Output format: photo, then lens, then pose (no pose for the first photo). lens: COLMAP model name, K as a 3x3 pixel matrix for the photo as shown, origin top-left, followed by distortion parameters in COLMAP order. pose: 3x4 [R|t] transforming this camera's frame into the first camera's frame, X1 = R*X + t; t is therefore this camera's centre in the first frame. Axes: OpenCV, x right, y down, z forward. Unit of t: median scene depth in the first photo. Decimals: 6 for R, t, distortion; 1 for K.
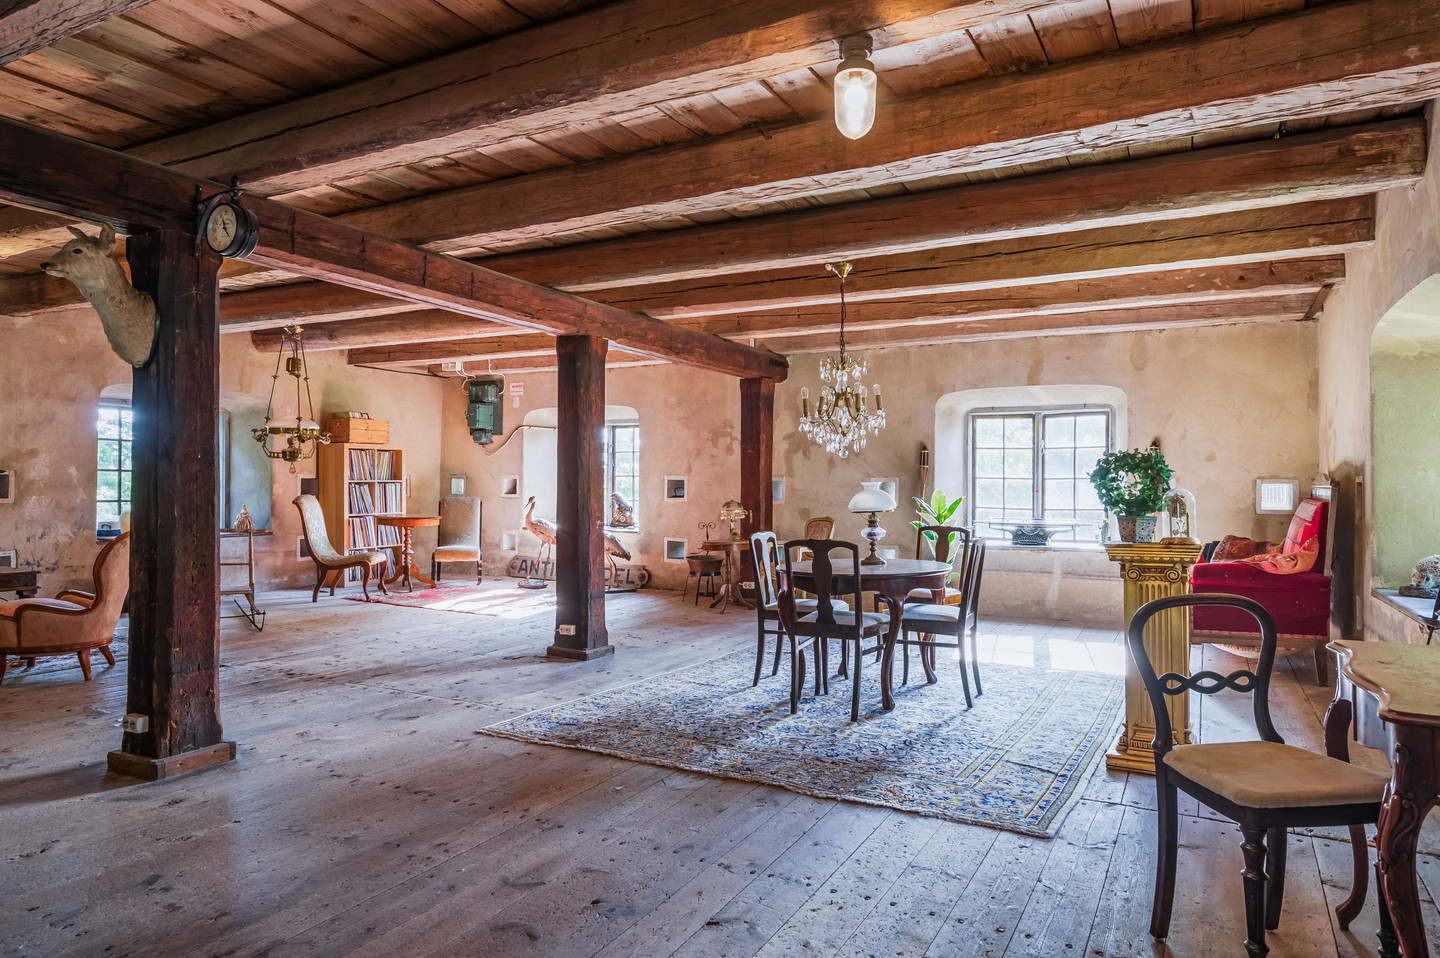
lens RADIAL K [[857.5, 0, 718.4], [0, 857.5, 479.4], [0, 0, 1]] dist [-0.000694, -0.000505]
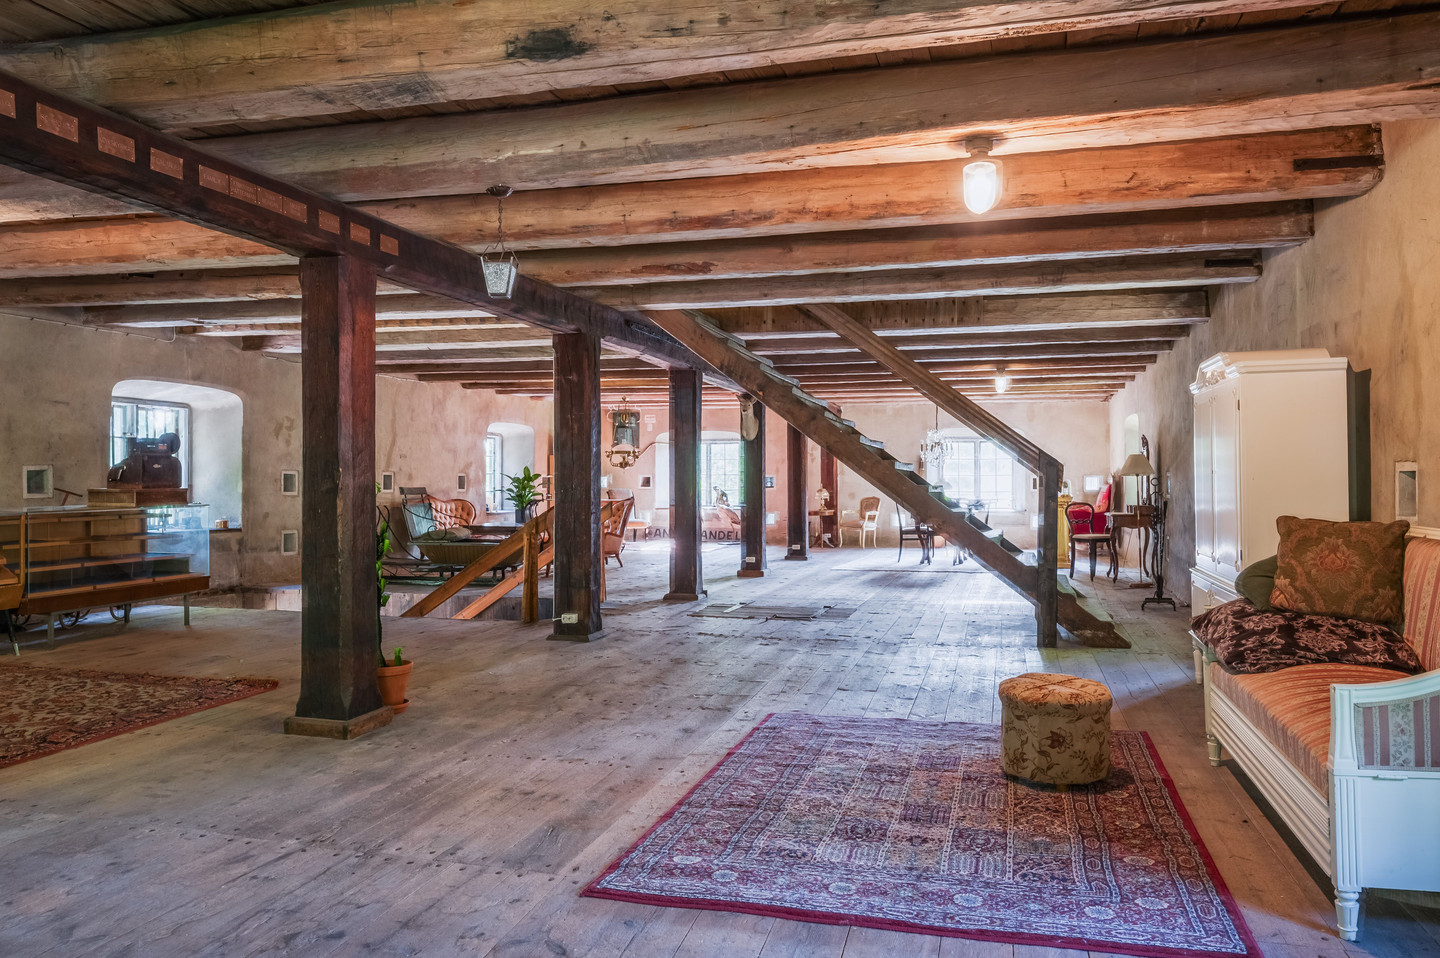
lens RADIAL K [[1012.7, 0, 693.1], [0, 1012.7, 478.1], [0, 0, 1]] dist [-0.040322, -0.000124]
pose [[0.978812, -0.005574, 0.204685, -0.790933], [0.005327, 0.999984, 0.001758, -0.002745], [-0.204691, -0.000630, 0.978826, -1.182105]]
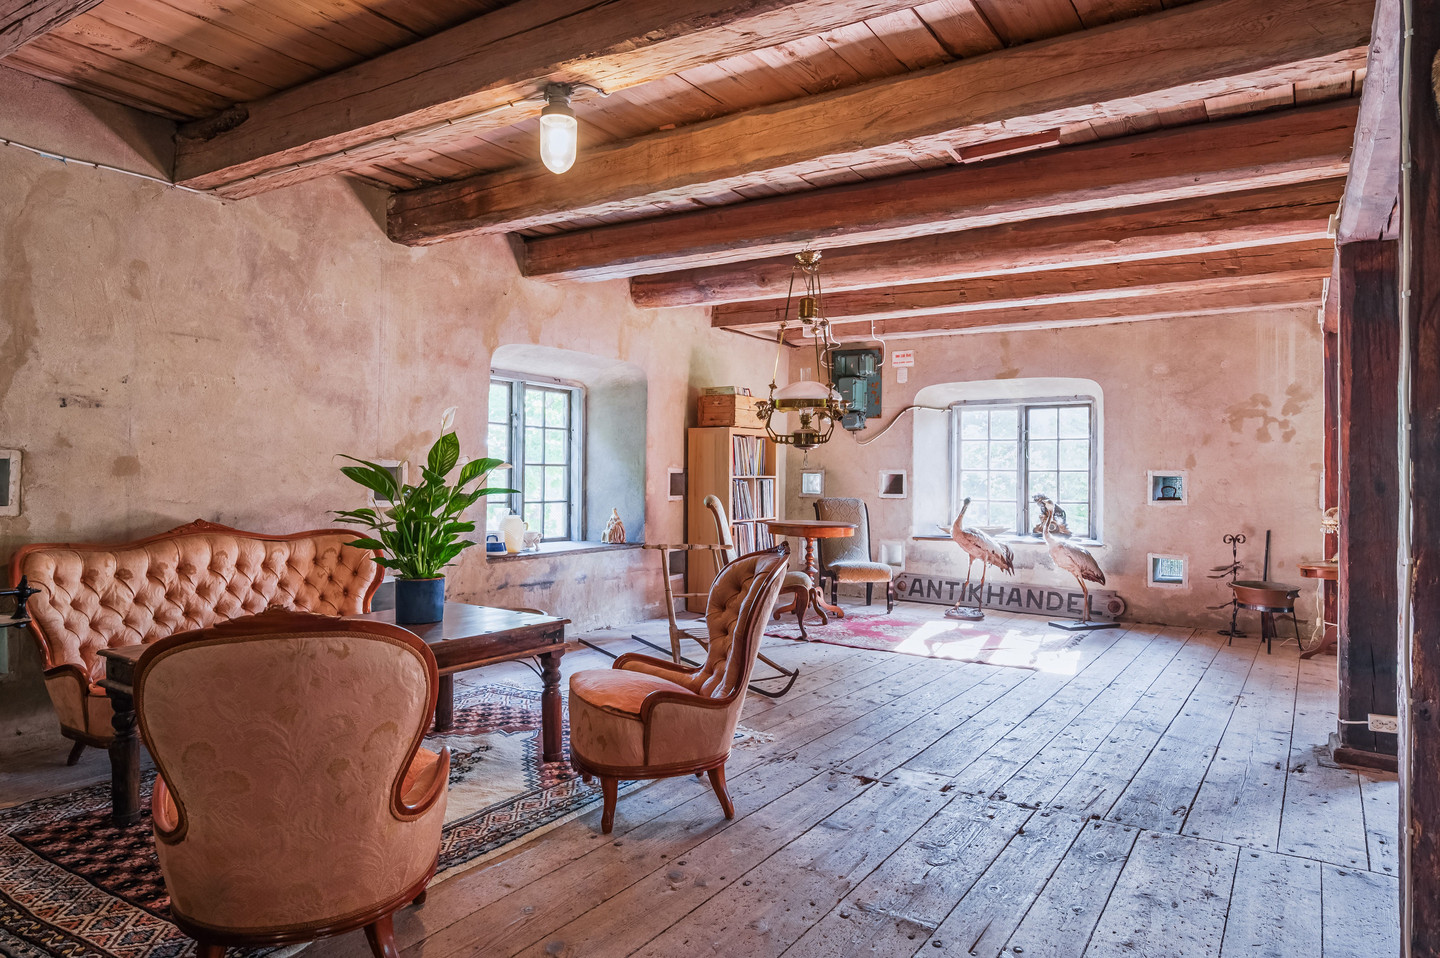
lens RADIAL K [[871.5, 0, 718.8], [0, 871.5, 472.0], [0, 0, 1]] dist [-0.000528, 0.000773]
pose [[0.997048, 0.002038, -0.076753, -0.506977], [-0.002265, 0.999993, -0.002878, -0.000093], [0.076746, 0.003044, 0.997046, 0.294079]]
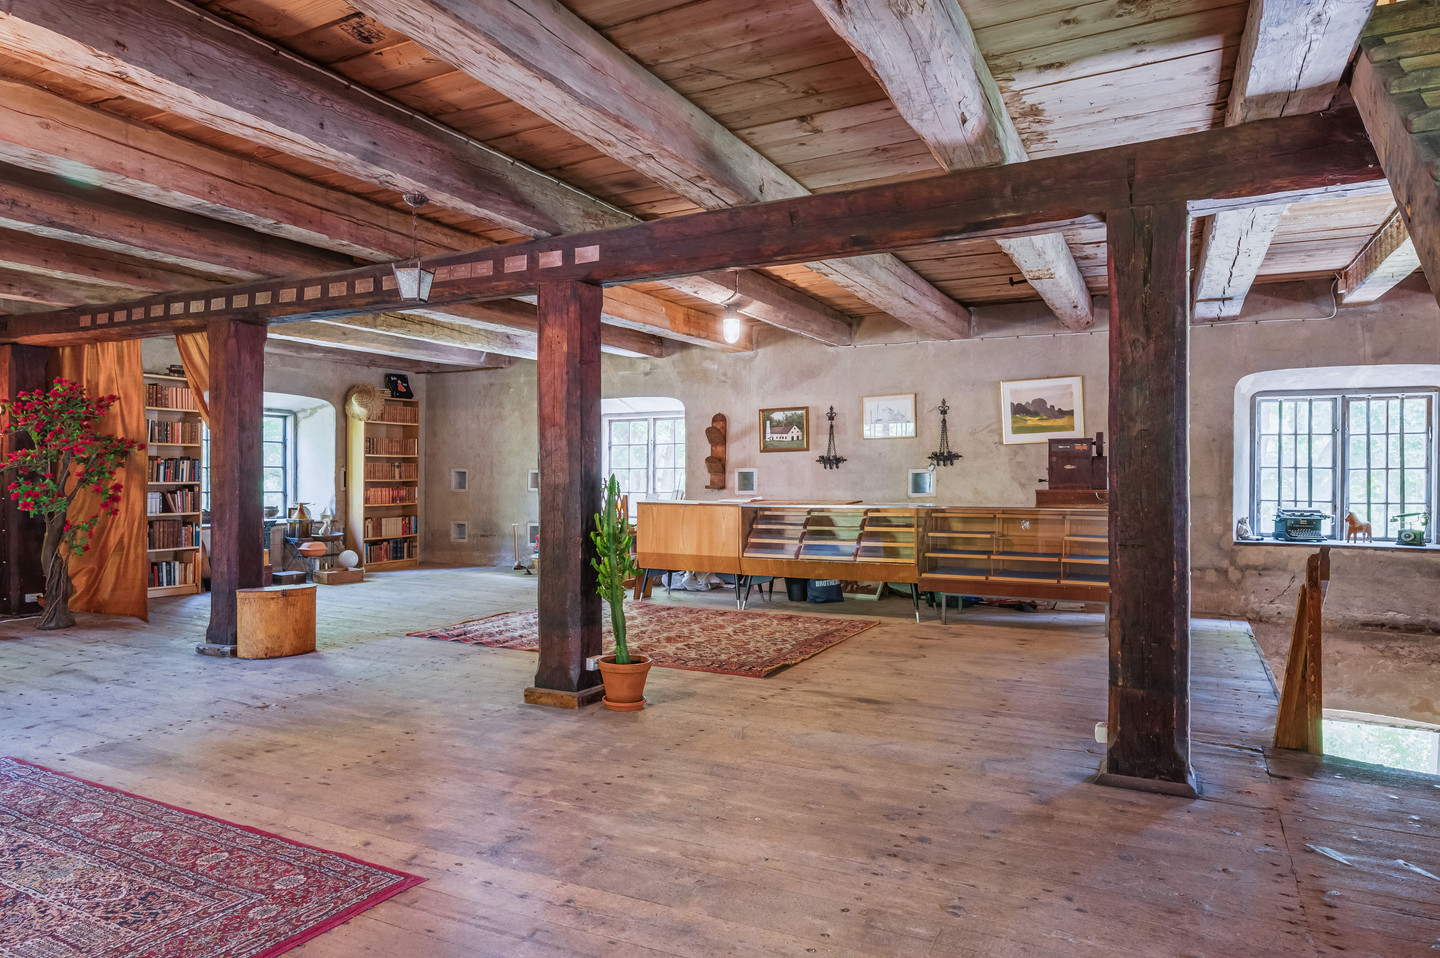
lens RADIAL K [[868.2, 0, 736.8], [0, 868.2, 476.5], [0, 0, 1]] dist [0.005610, 0.001412]
pose [[0.039411, -0.002053, -0.999221, -0.218785], [-0.002748, 0.999994, -0.002163, -0.003780], [0.999219, 0.002831, 0.039405, -0.372253]]
